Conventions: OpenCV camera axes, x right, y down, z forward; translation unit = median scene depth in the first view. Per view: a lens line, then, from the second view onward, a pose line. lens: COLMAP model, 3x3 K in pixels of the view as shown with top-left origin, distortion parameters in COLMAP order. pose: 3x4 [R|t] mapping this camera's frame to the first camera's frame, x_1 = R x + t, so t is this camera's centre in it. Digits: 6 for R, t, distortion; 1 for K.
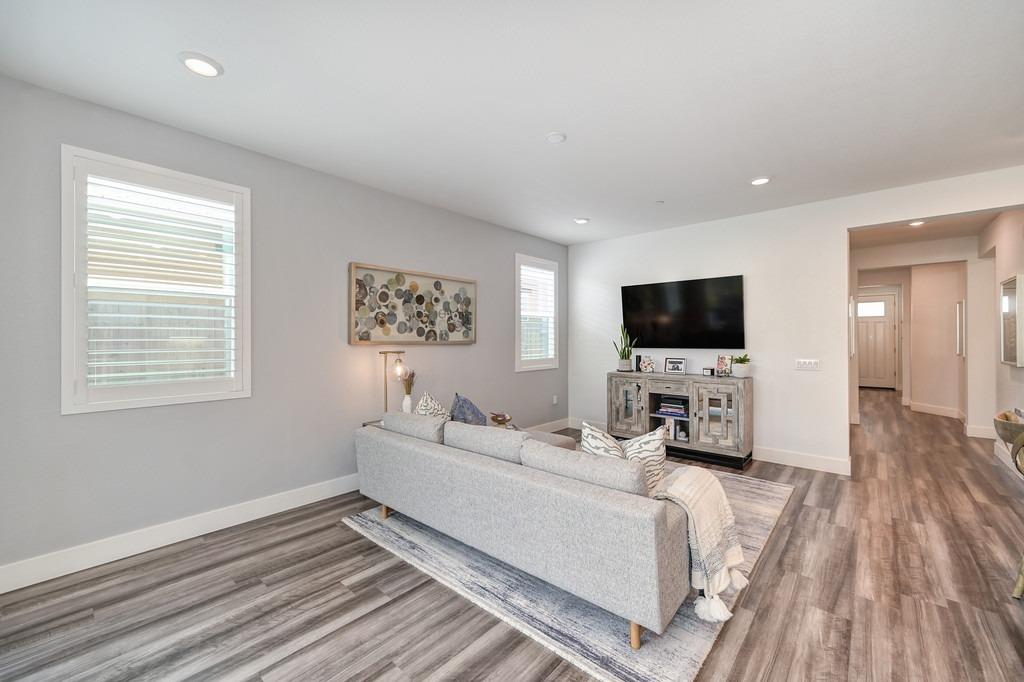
lens RADIAL K [[408.6, 0, 513.5], [0, 408.6, 334.5], [0, 0, 1]] dist [0.001777, -0.000196]
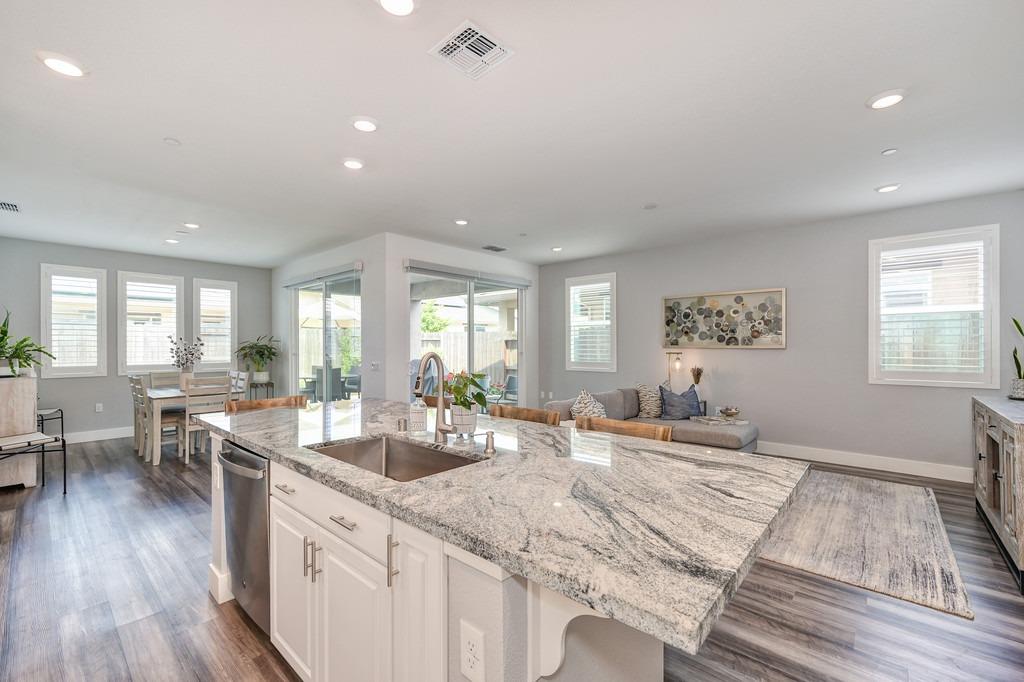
lens RADIAL K [[408.6, 0, 516.1], [0, 408.6, 344.5], [0, 0, 1]] dist [0.001777, -0.000196]
pose [[0.004362, 0.001076, -0.999990, 1.051460], [0.014374, 0.999896, 0.001138, 0.001514], [0.999887, -0.014379, 0.004346, 0.345878]]
